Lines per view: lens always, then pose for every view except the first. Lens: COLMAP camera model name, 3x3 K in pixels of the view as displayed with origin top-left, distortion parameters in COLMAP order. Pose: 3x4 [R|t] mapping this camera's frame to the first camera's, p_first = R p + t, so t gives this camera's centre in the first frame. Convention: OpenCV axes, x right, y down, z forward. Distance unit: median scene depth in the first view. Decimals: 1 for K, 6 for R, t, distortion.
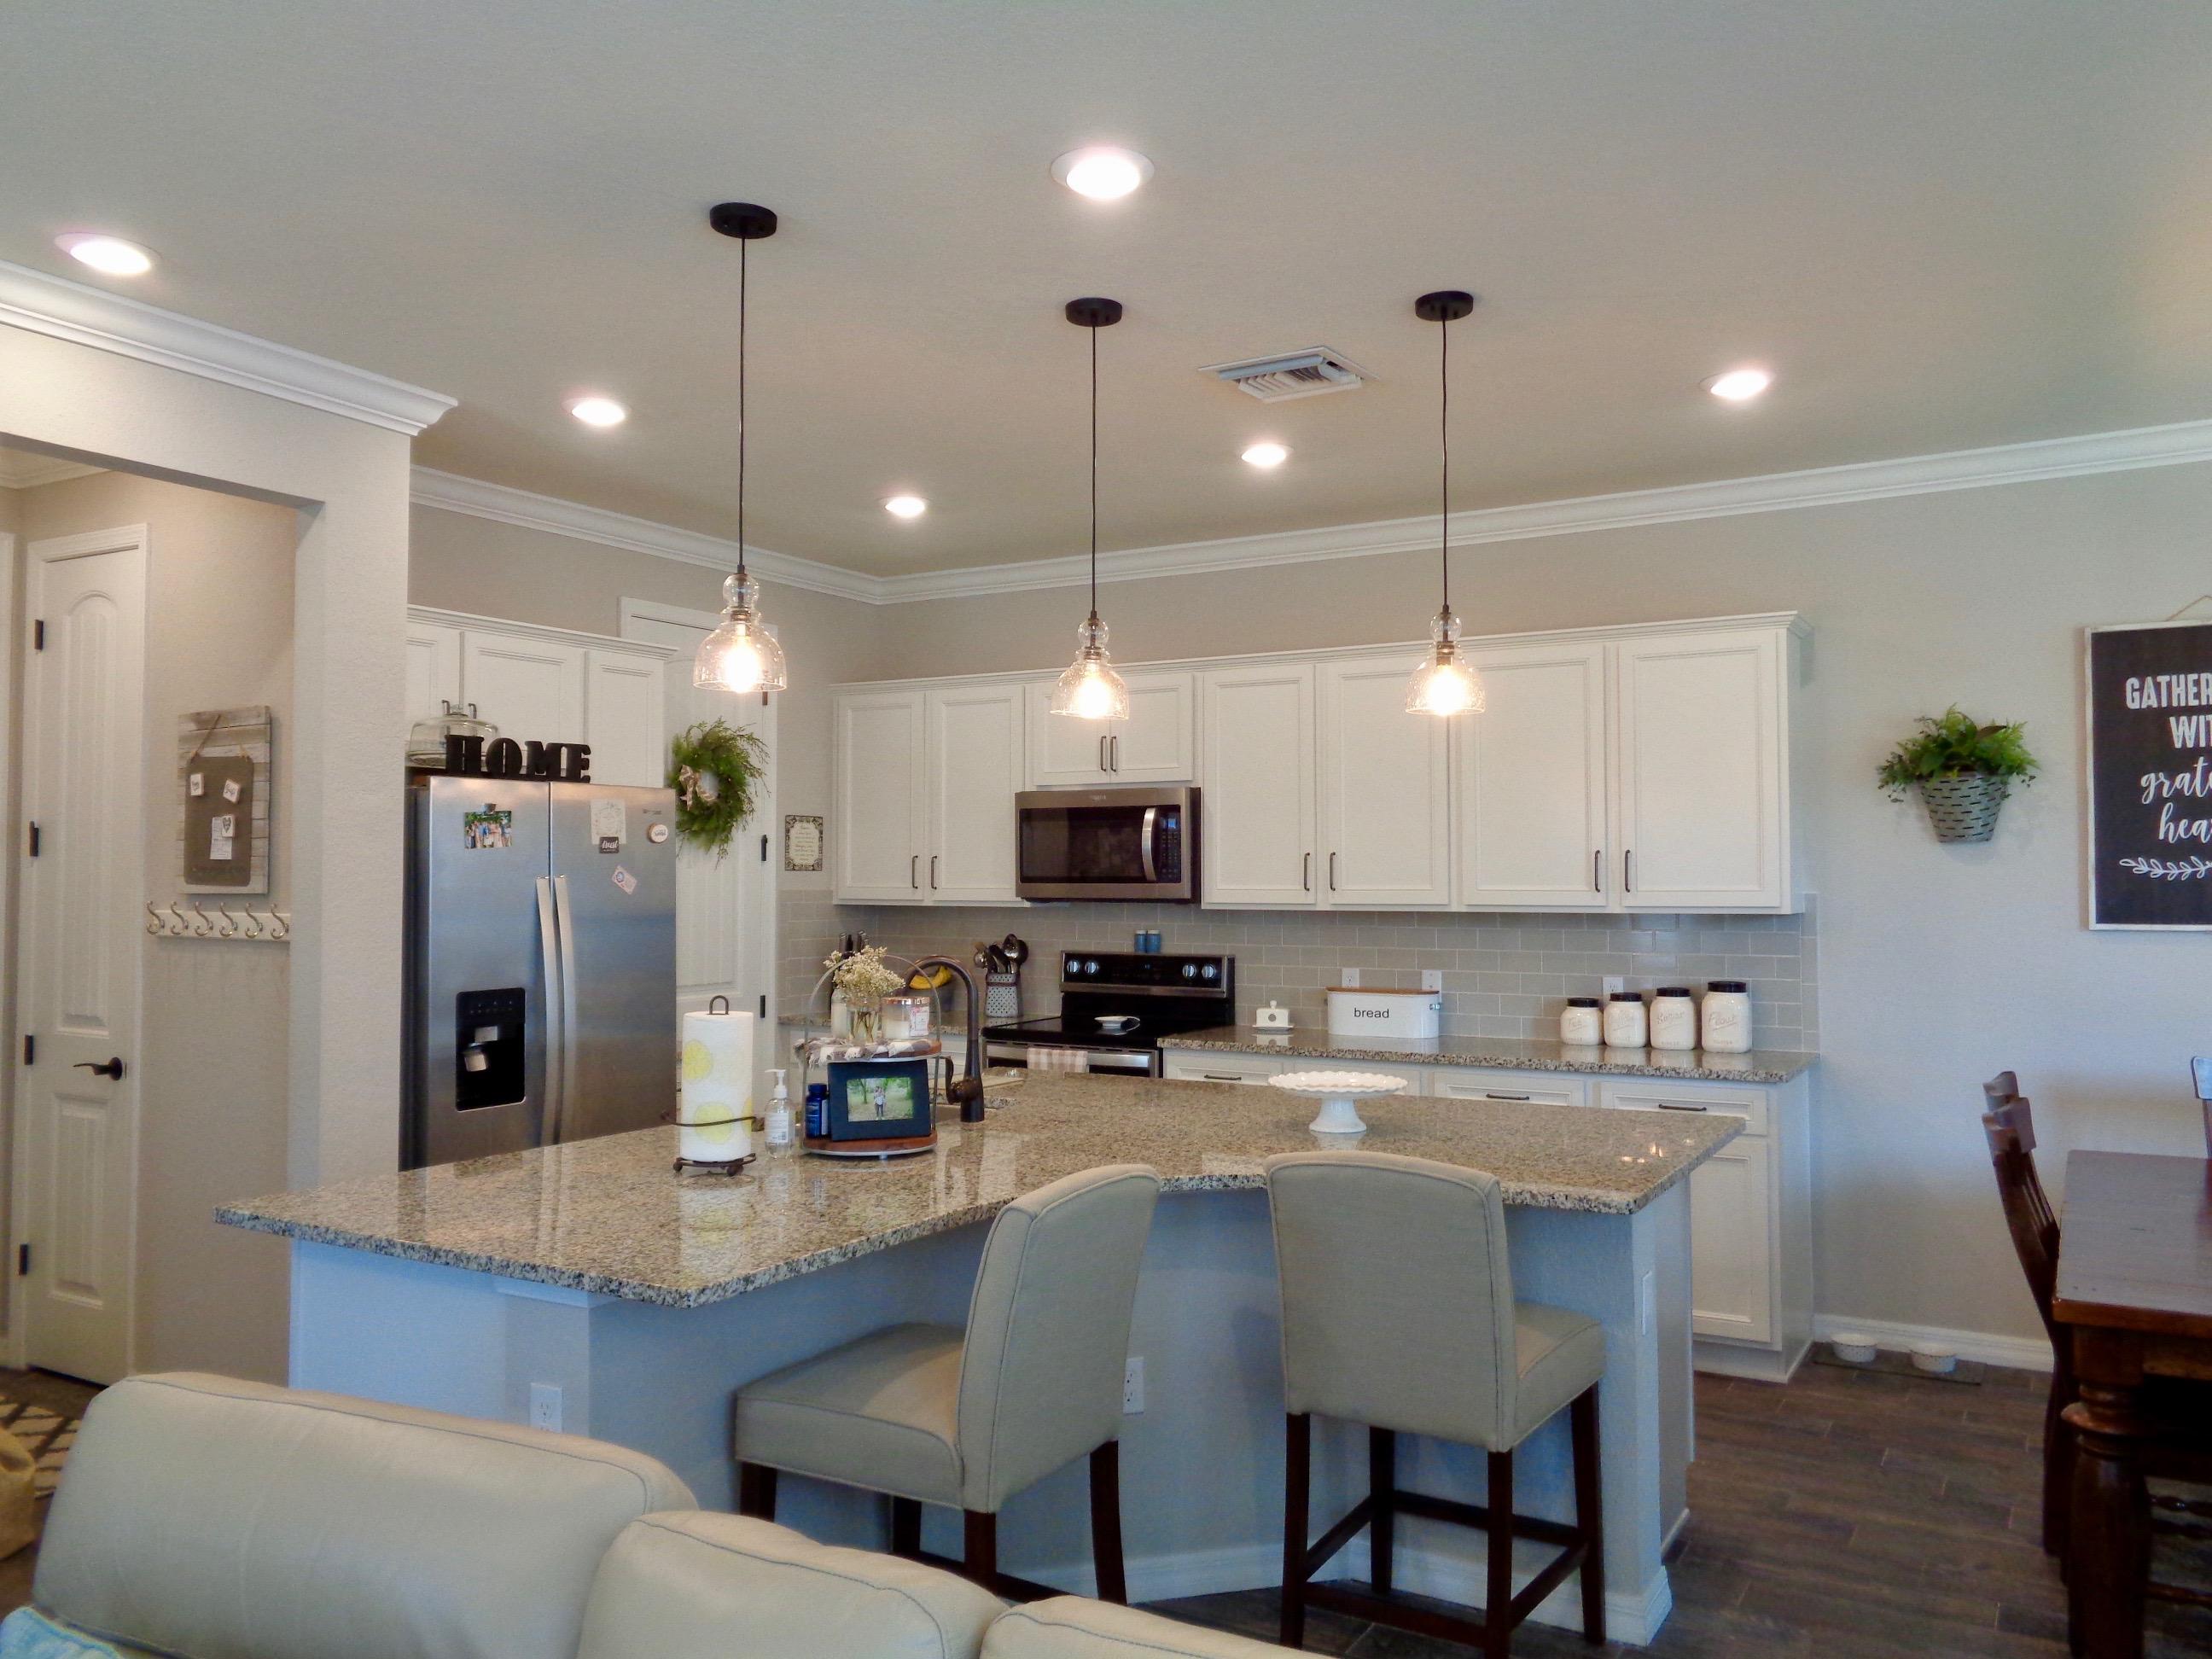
lens RADIAL K [[1653.7, 0, 1113.6], [0, 1653.7, 842.7], [0, 0, 1]] dist [-0.013355, 0.019538]
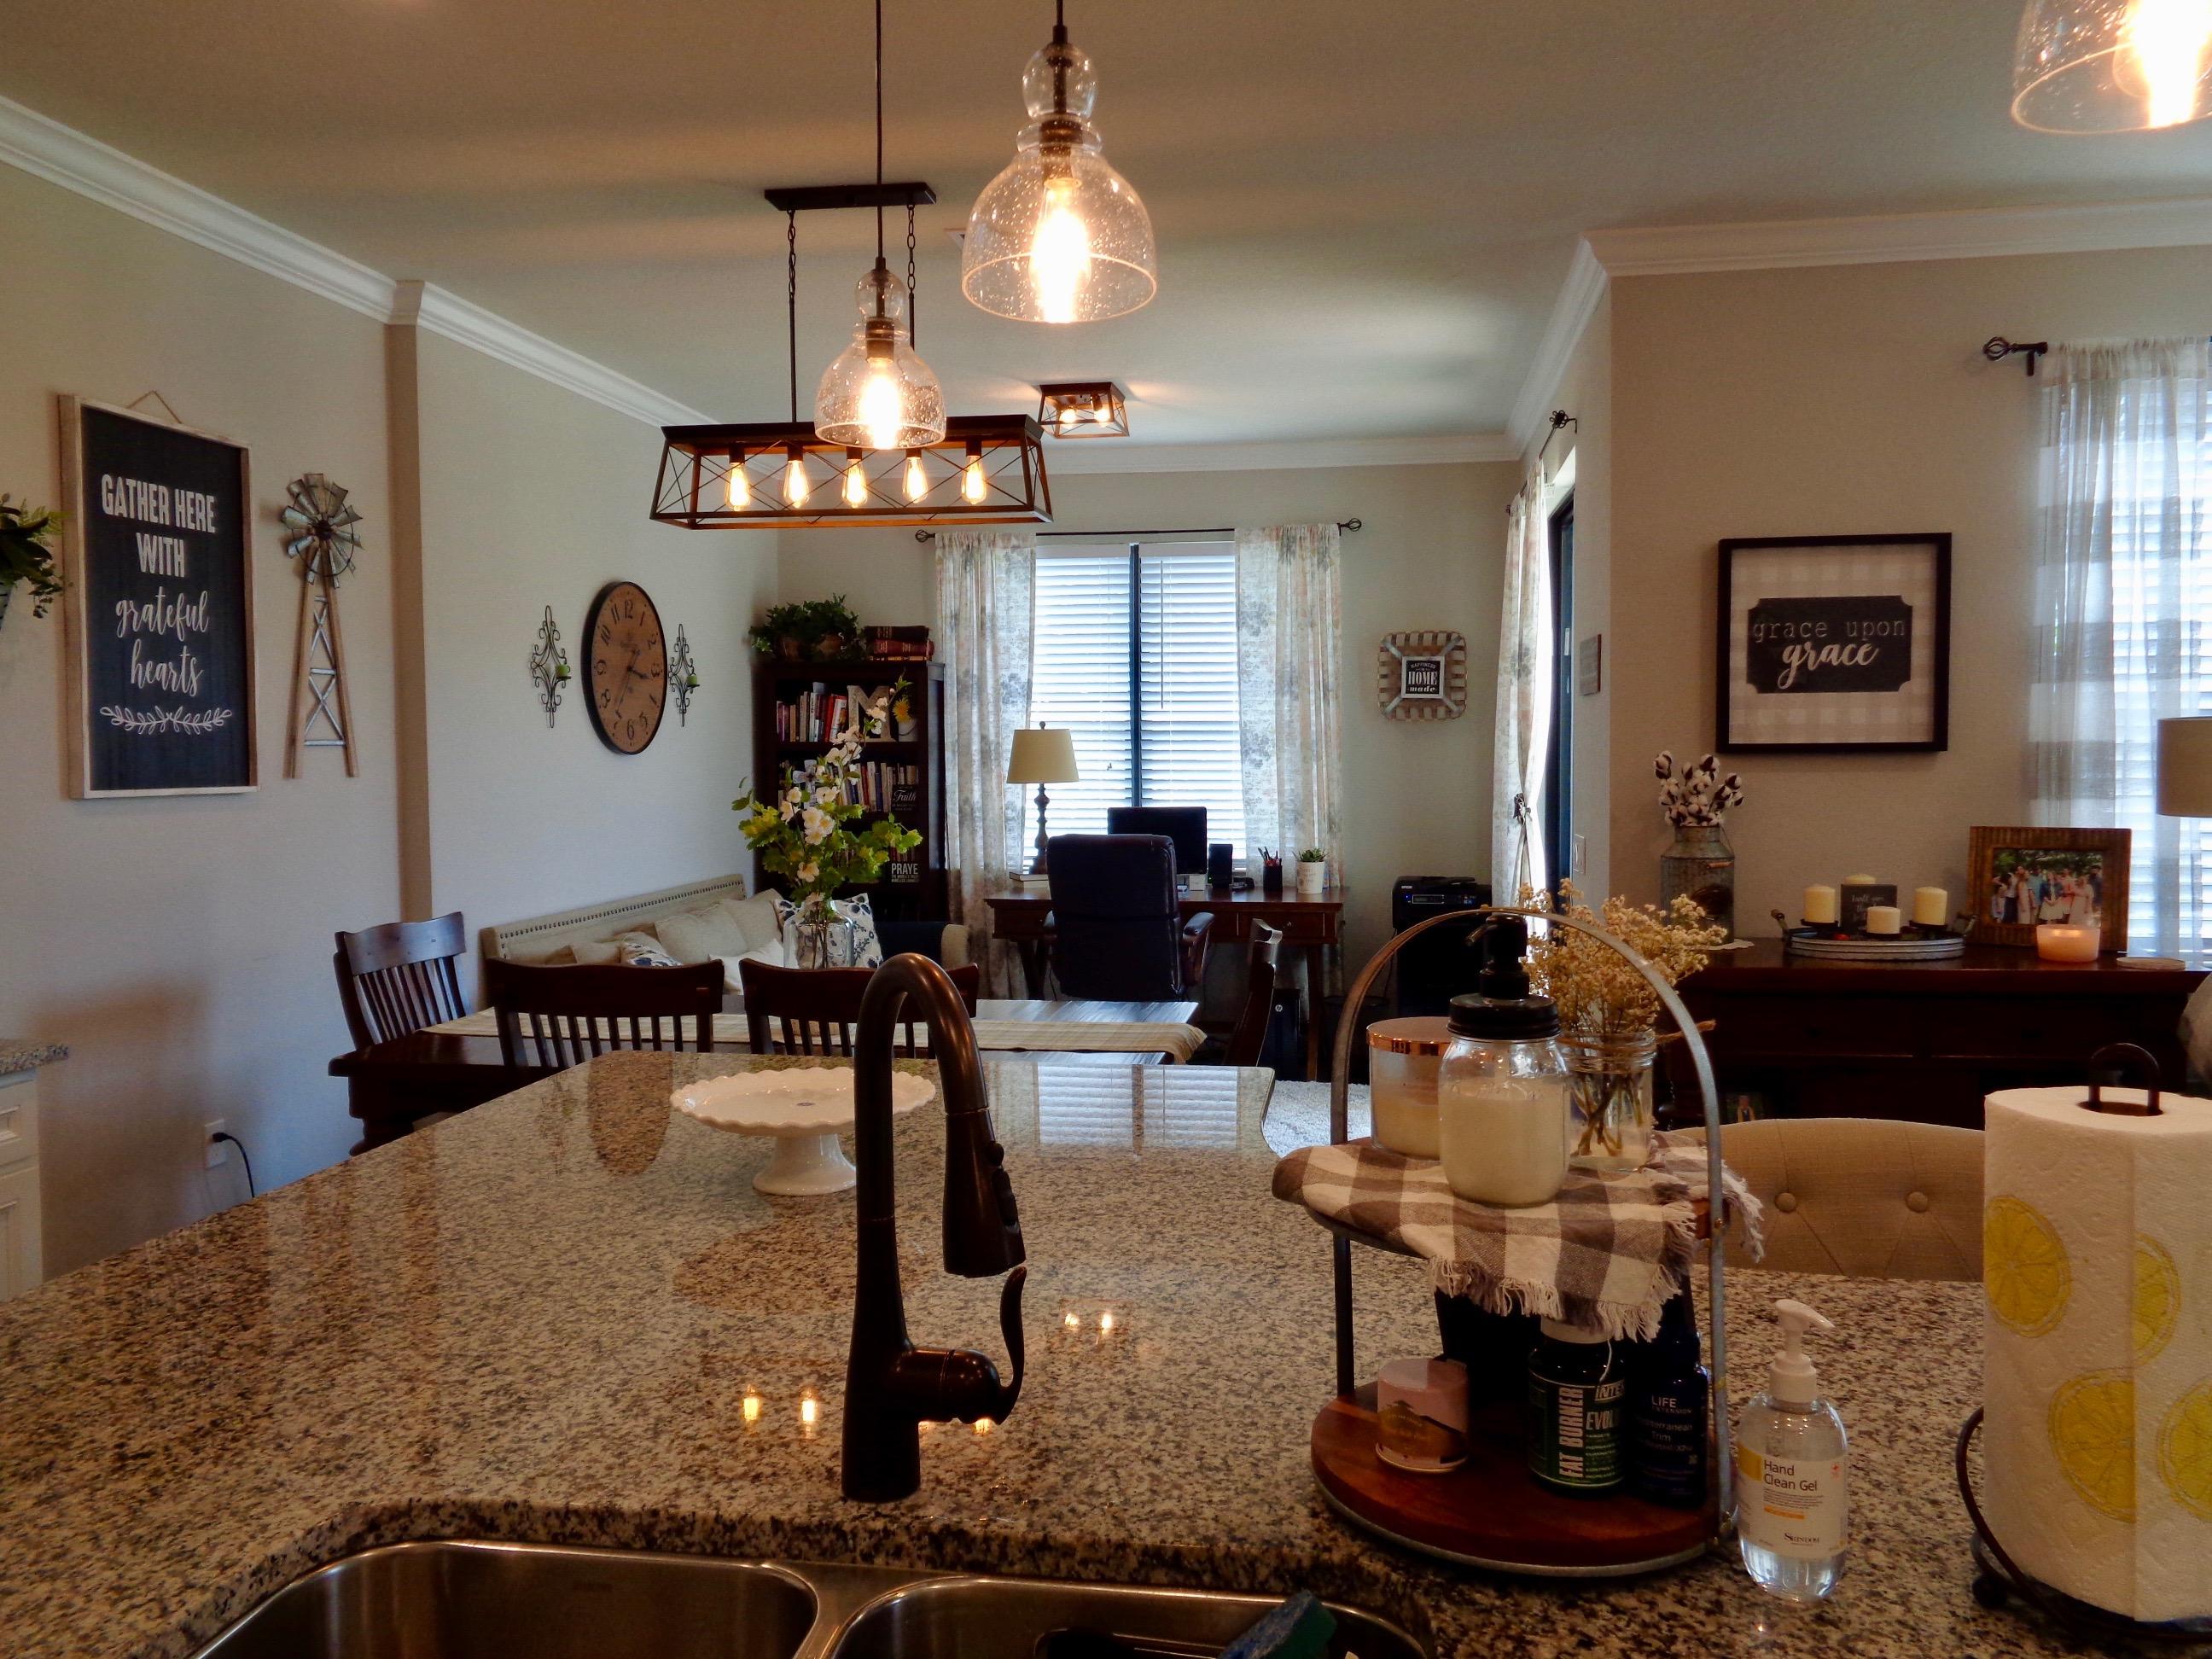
lens RADIAL K [[1653.7, 0, 1128.0], [0, 1653.7, 850.6], [0, 0, 1]] dist [-0.013355, 0.019538]
pose [[-0.383981, -0.052743, 0.921833, -0.264101], [-0.022520, 0.998605, 0.047755, 0.026406], [-0.923066, -0.002423, -0.384633, 0.758718]]
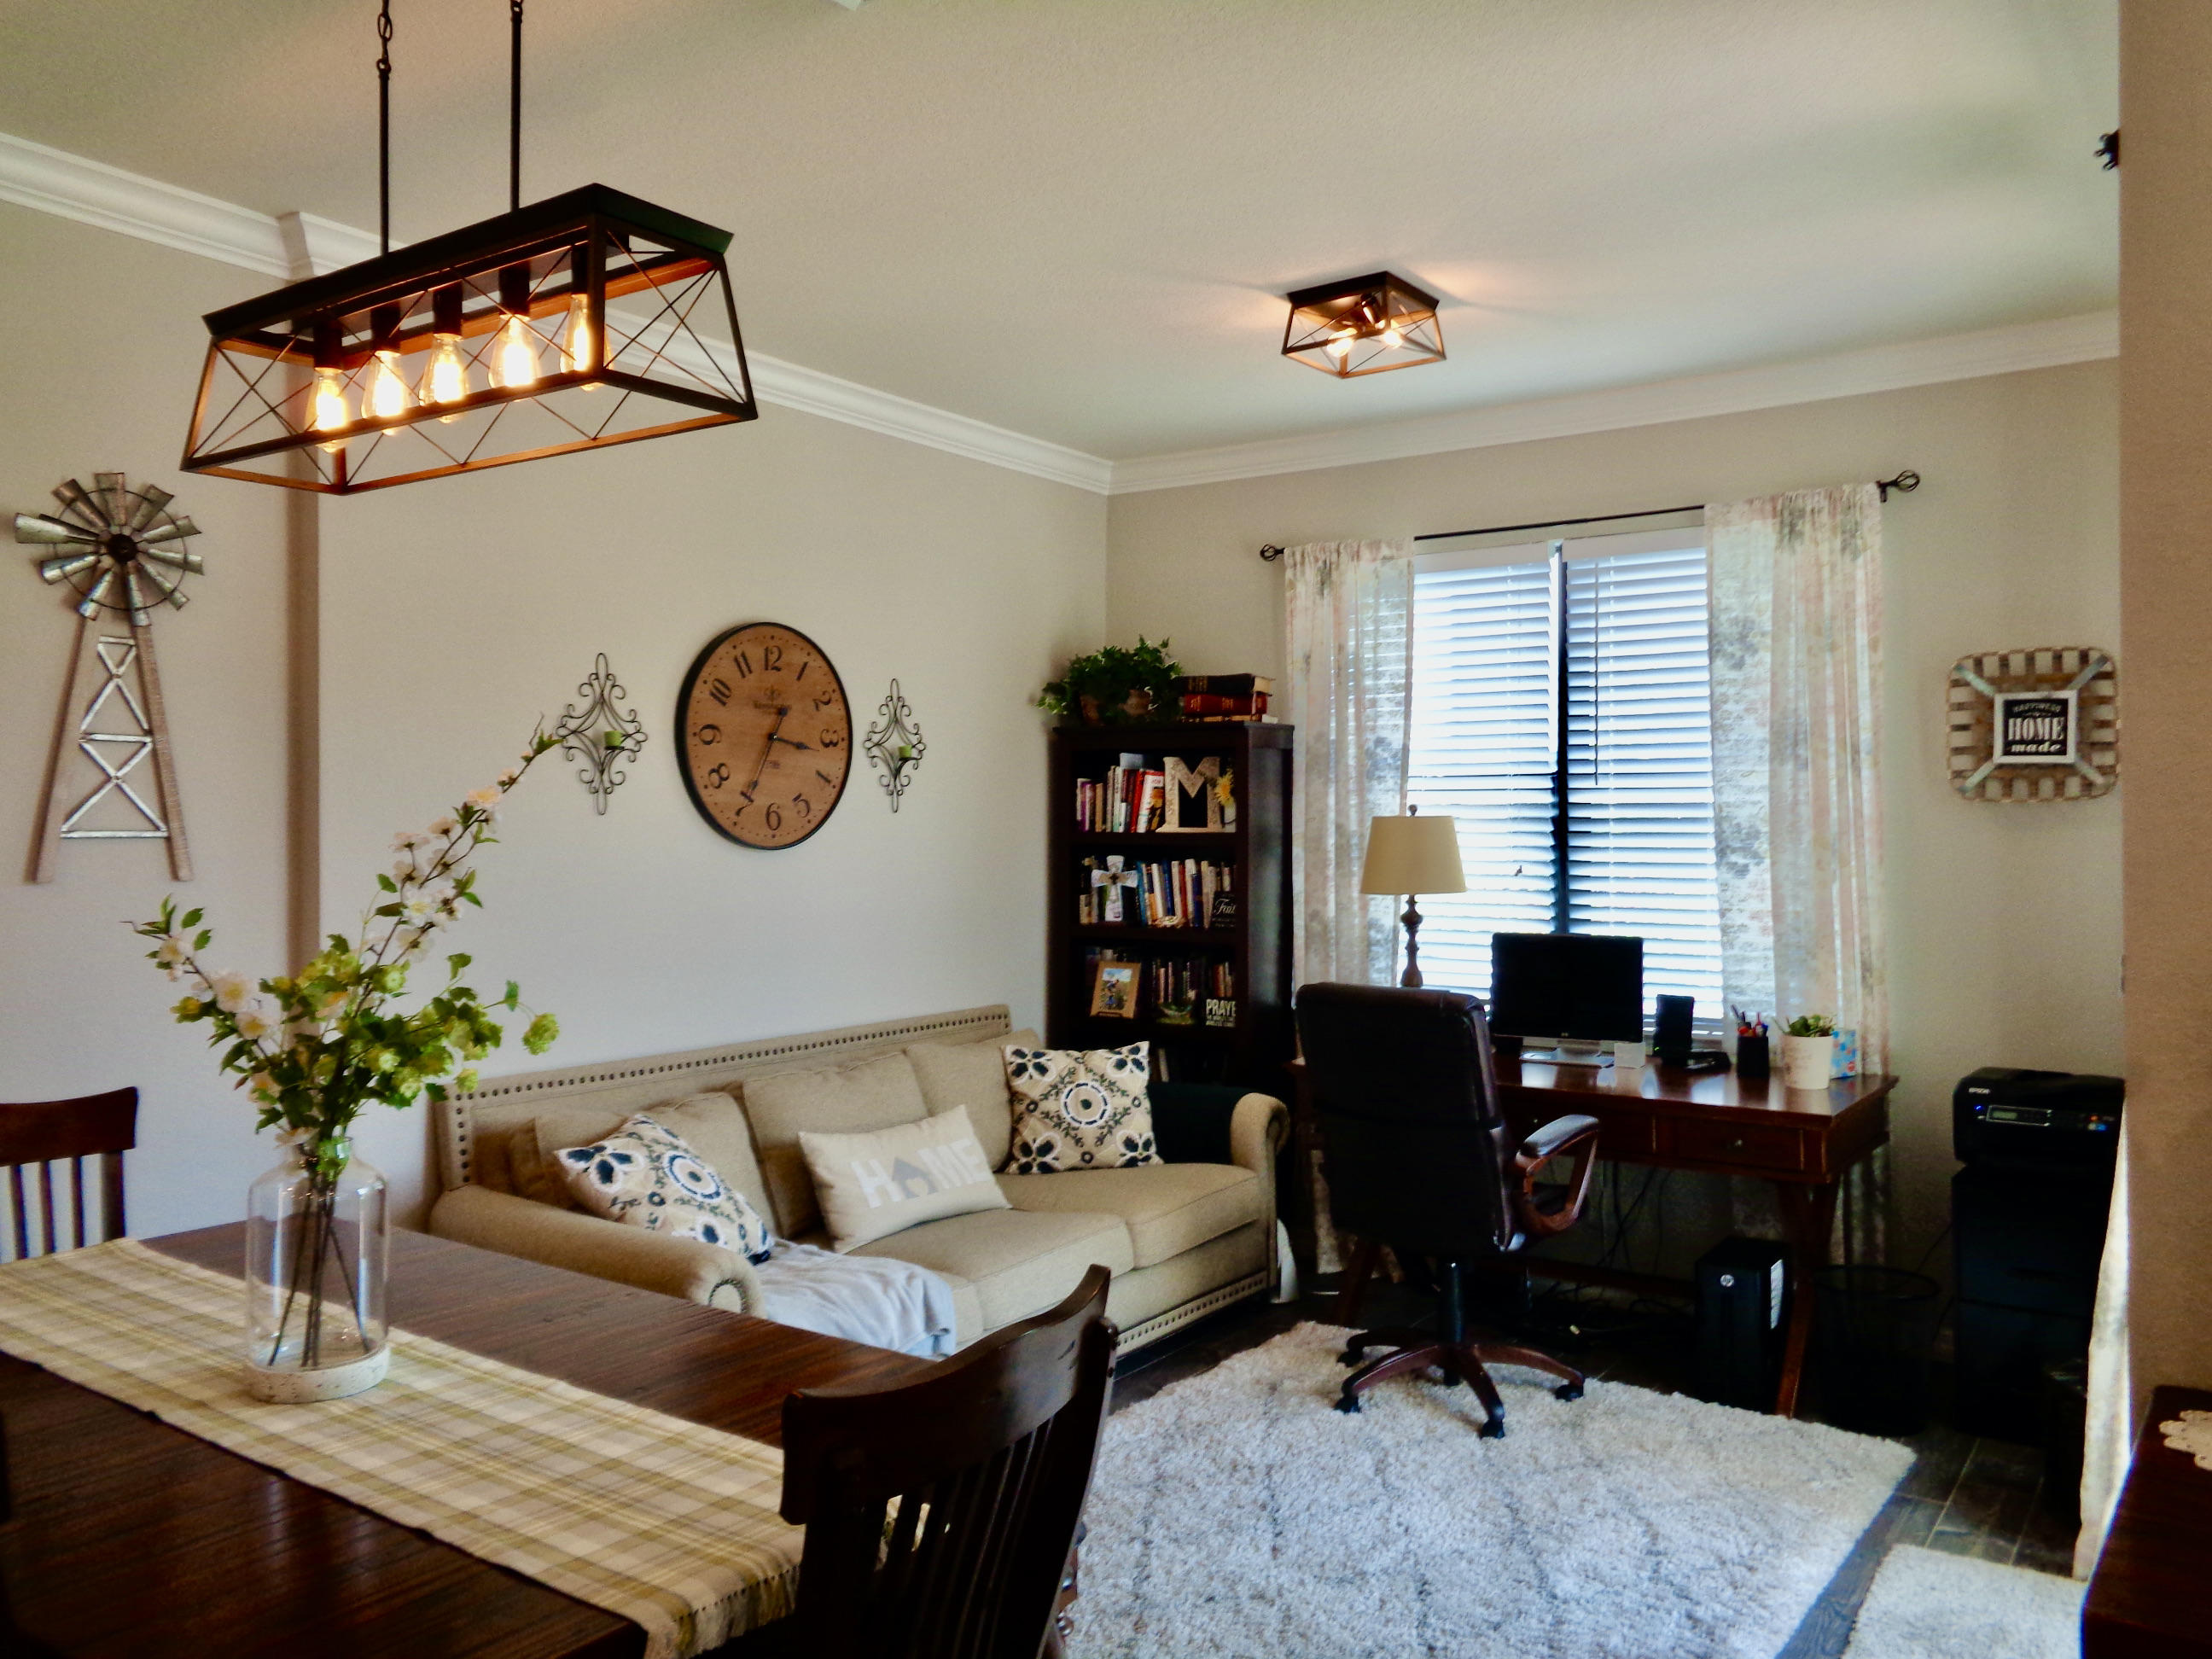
lens RADIAL K [[1653.7, 0, 1104.9], [0, 1653.7, 831.7], [0, 0, 1]] dist [-0.013355, 0.019538]
pose [[0.068692, 0.004122, 0.997629, 0.082223], [-0.031523, 0.999501, -0.001959, 0.009226], [-0.997140, -0.031313, 0.068787, 0.398970]]
